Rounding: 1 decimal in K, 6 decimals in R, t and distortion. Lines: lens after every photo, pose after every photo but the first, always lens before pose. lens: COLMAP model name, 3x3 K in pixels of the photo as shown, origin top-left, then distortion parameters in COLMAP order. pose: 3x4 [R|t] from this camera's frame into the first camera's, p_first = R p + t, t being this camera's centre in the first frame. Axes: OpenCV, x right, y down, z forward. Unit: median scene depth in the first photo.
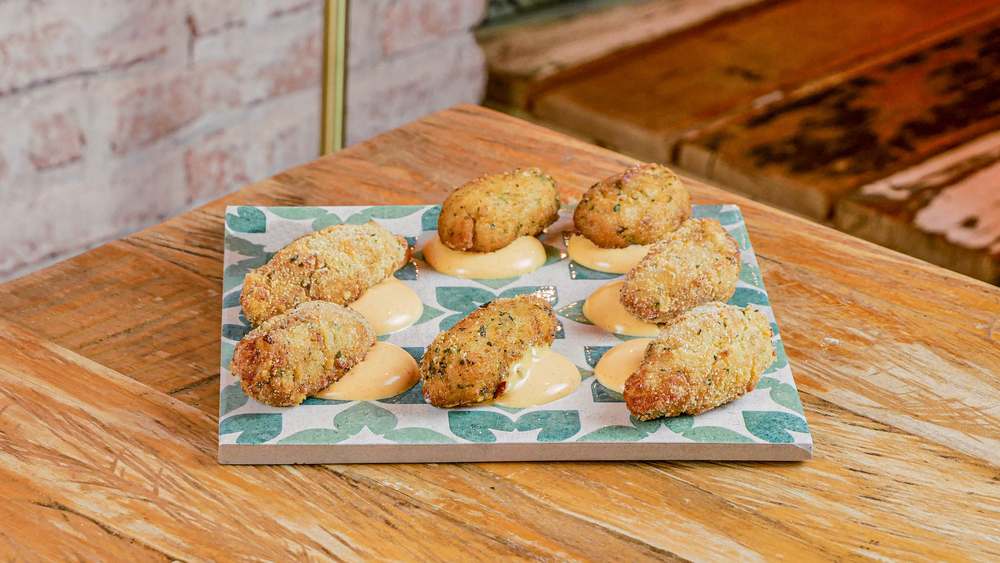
lens RADIAL K [[2993.7, 0, 505.8], [0, 2993.7, 278.1], [0, 0, 1]] dist [0.117782, 1.258934]
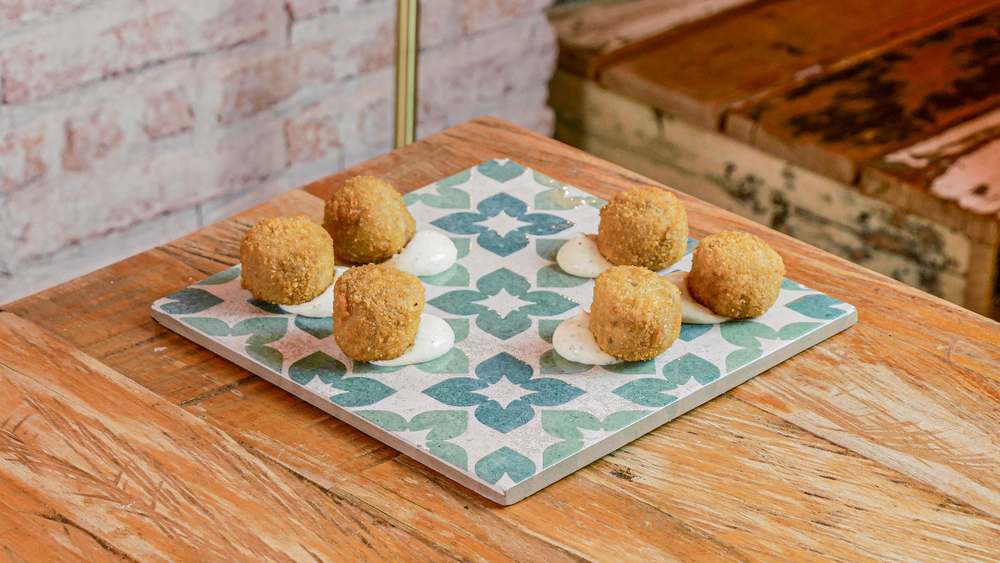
lens RADIAL K [[2476.2, 0, 498.3], [0, 2476.2, 283.3], [0, 0, 1]] dist [0.111372, 0.571427]
pose [[0.998256, 0.016147, -0.056774, 0.051055], [-0.013418, 0.998751, 0.048137, -0.048079], [0.057481, -0.047292, 0.997226, 0.108881]]
